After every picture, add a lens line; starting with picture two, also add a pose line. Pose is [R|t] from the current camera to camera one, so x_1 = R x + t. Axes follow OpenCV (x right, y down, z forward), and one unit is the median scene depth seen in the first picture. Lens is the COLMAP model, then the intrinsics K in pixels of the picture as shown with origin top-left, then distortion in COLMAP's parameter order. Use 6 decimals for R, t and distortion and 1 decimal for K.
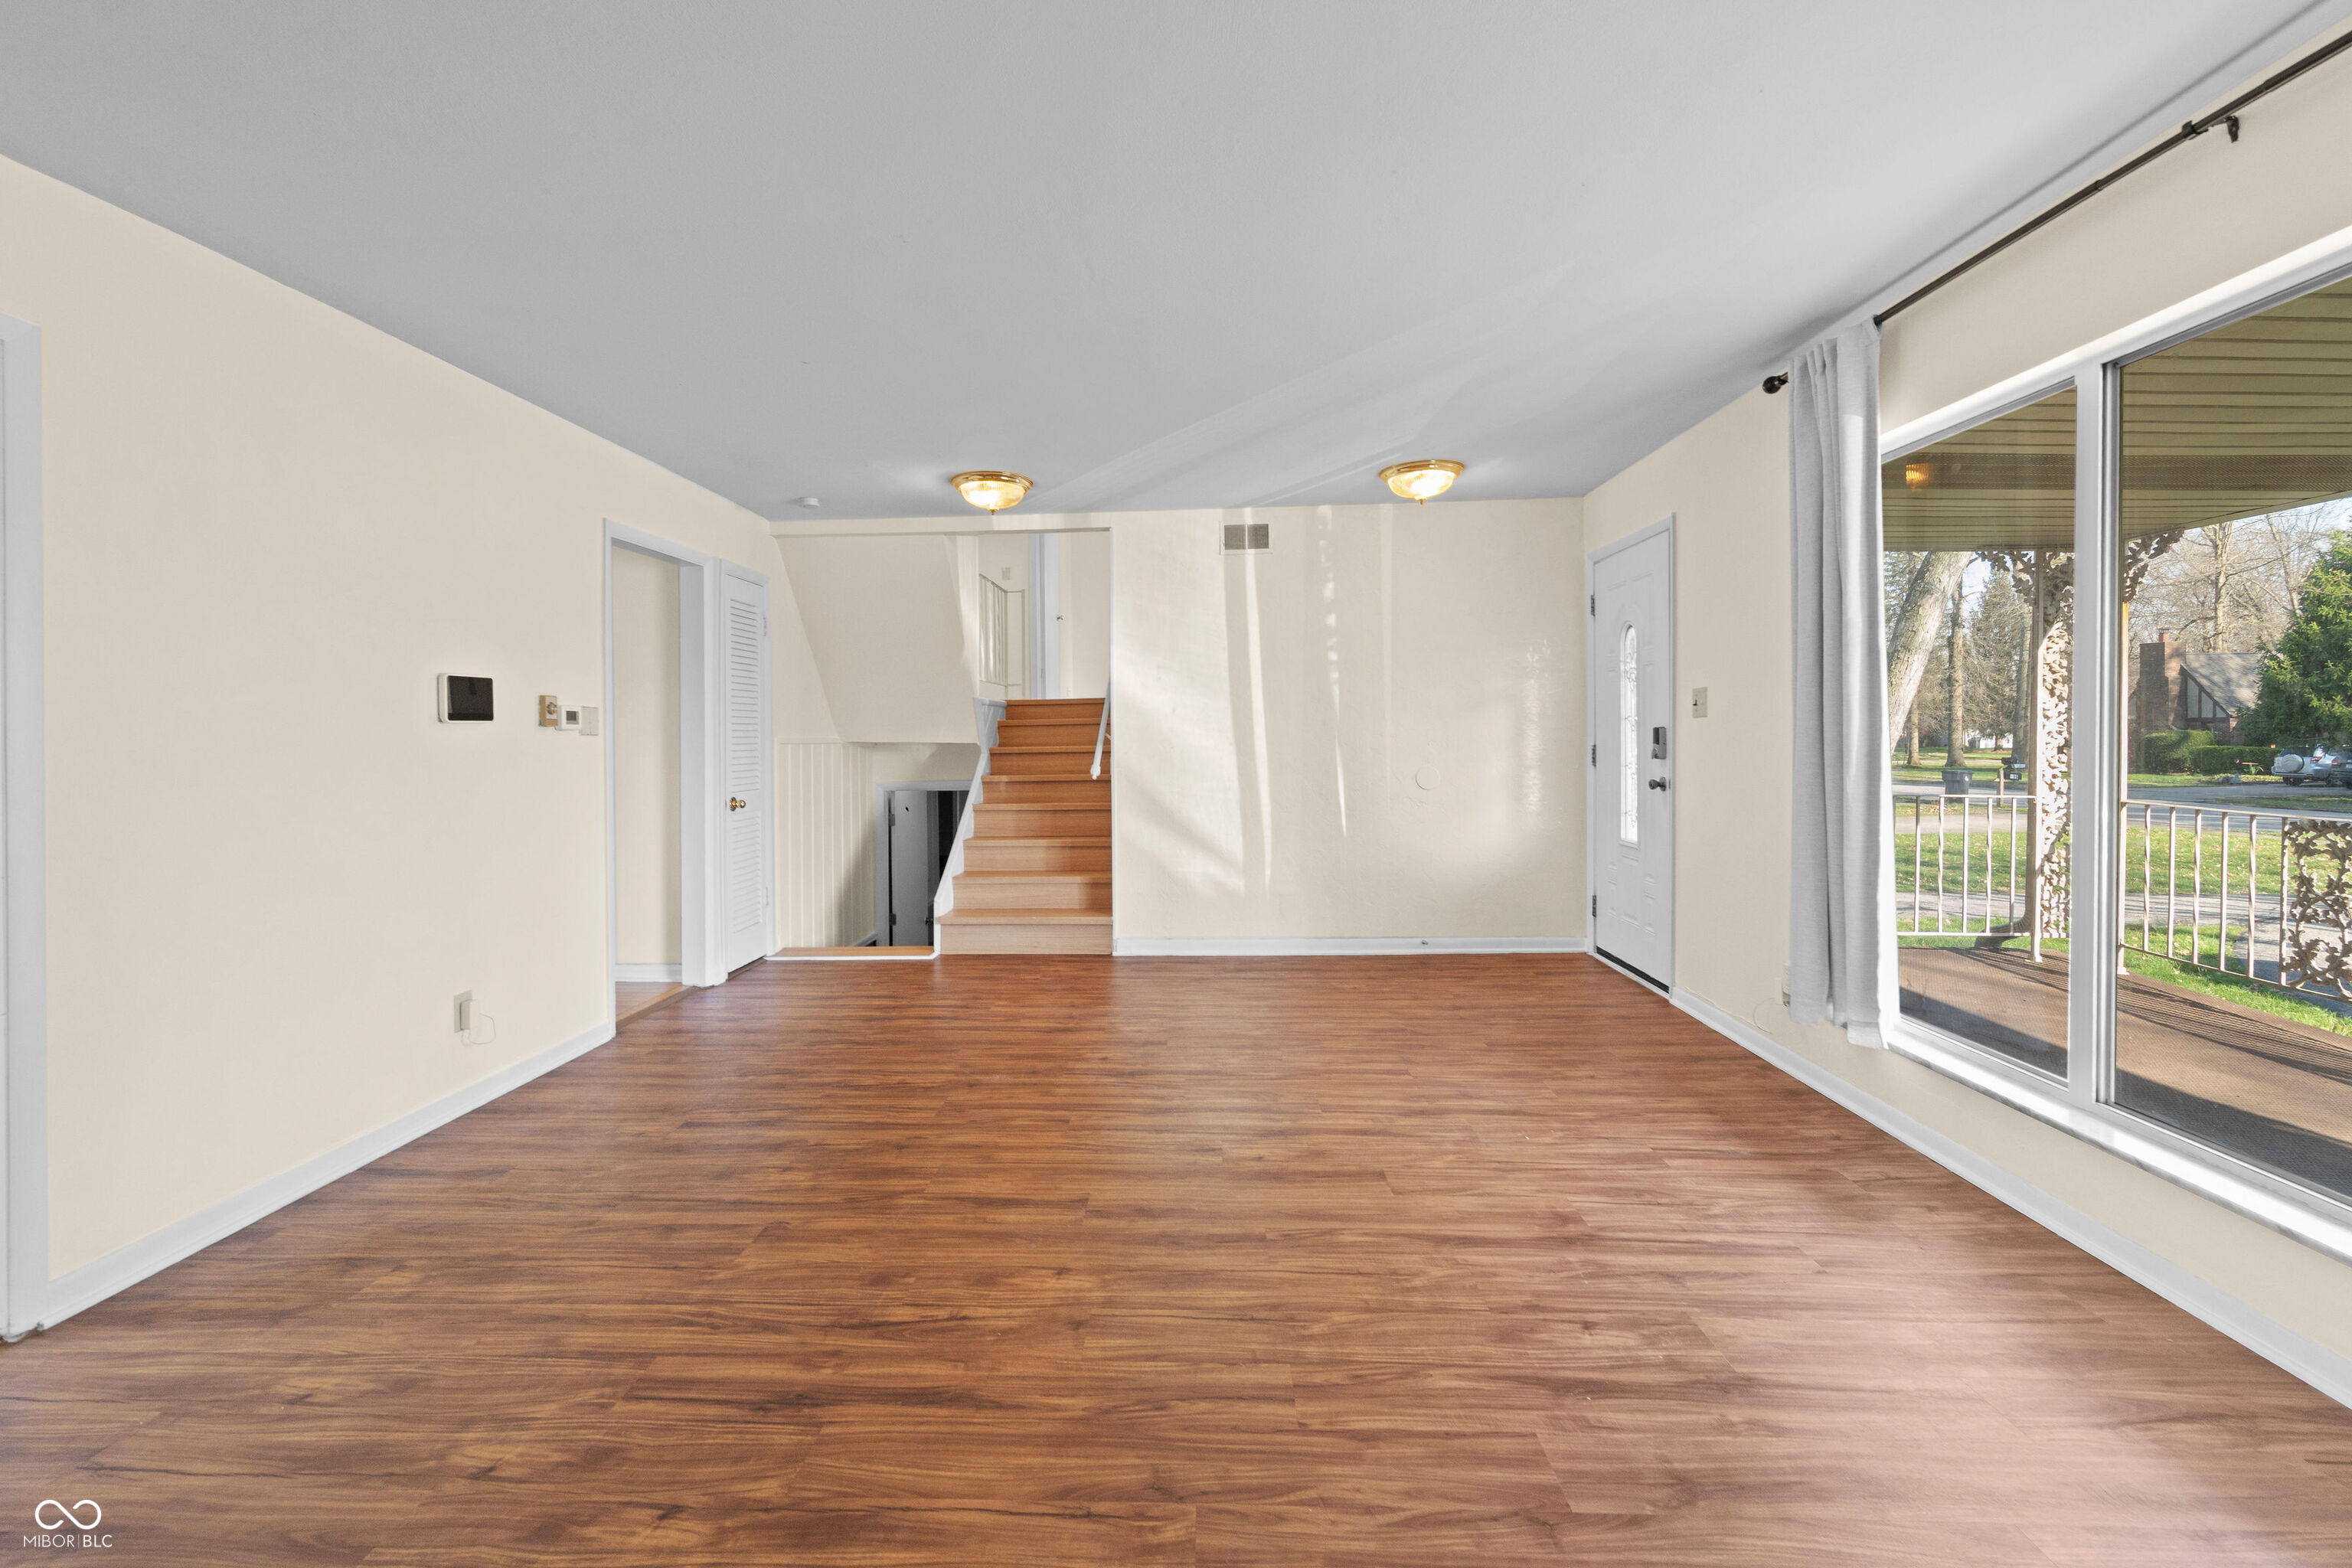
lens RADIAL K [[1035.3, 0, 1183.5], [0, 1035.3, 763.8], [0, 0, 1]] dist [-0.003559, -0.000666]
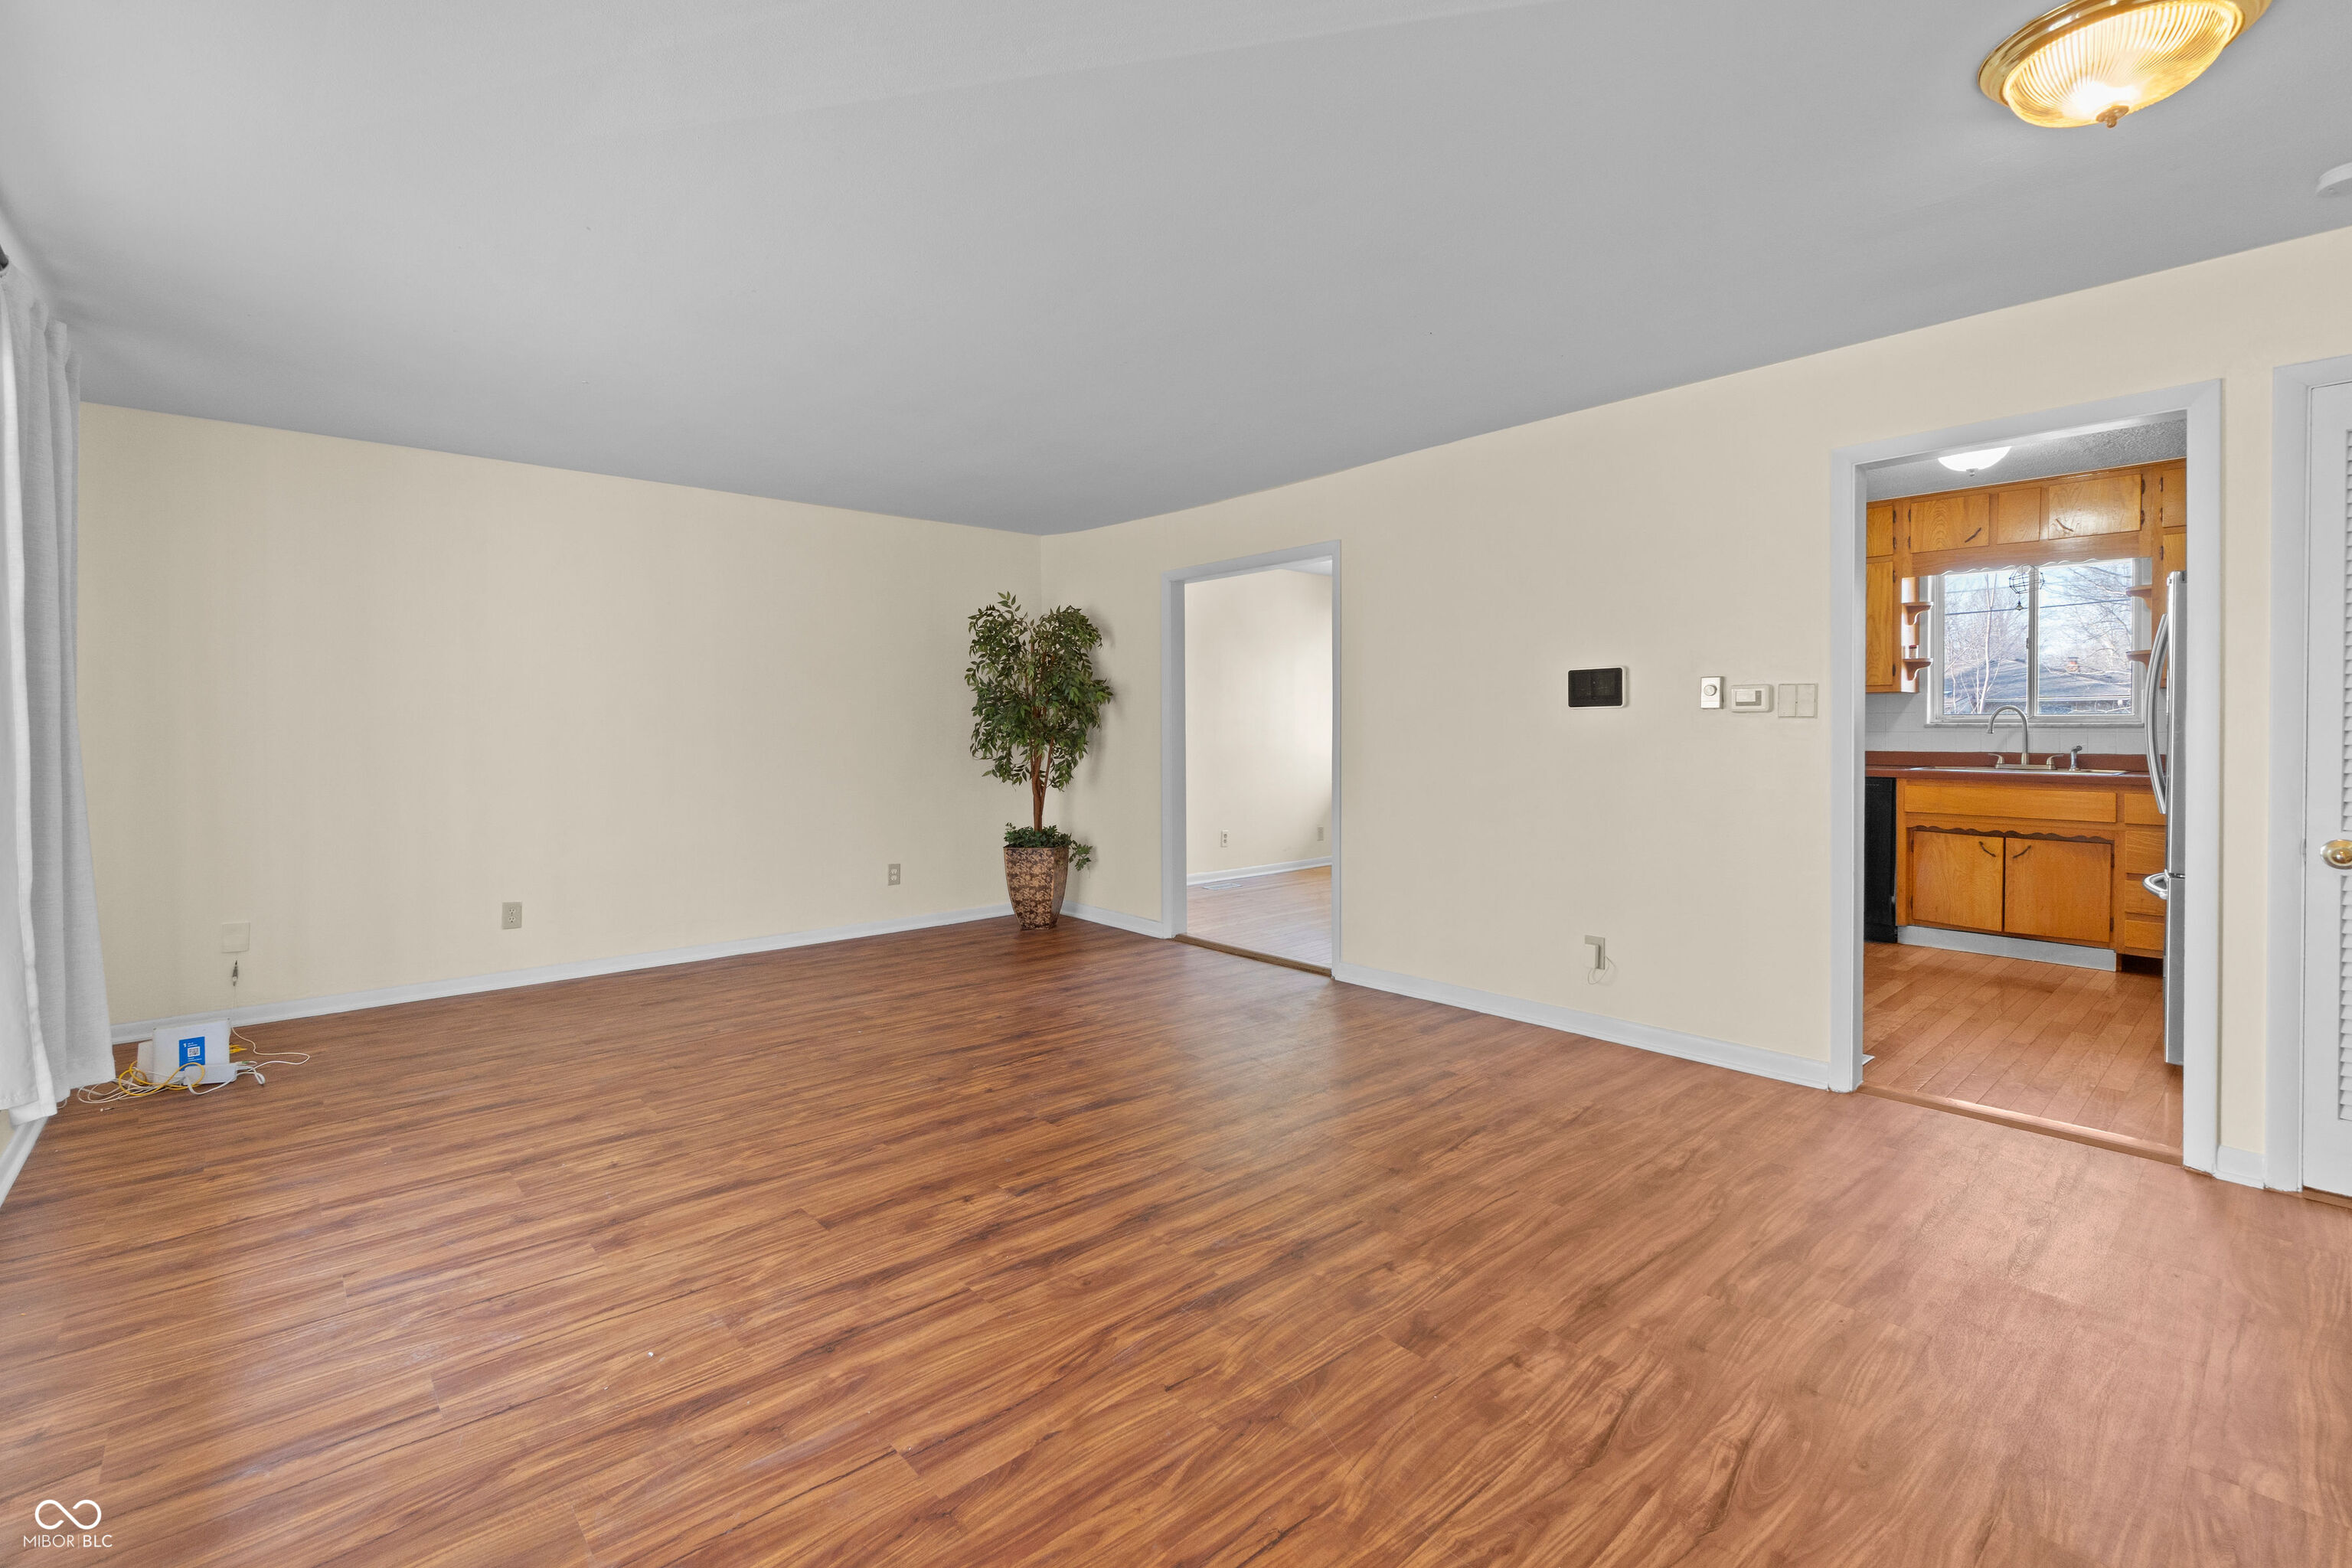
lens RADIAL K [[1035.3, 0, 1133.9], [0, 1035.3, 729.0], [0, 0, 1]] dist [-0.003559, -0.000666]
pose [[-0.742947, 0.013808, -0.669207, 0.630390], [-0.007151, 0.999566, 0.028564, -0.060105], [0.669312, 0.026007, -0.742526, 1.971555]]
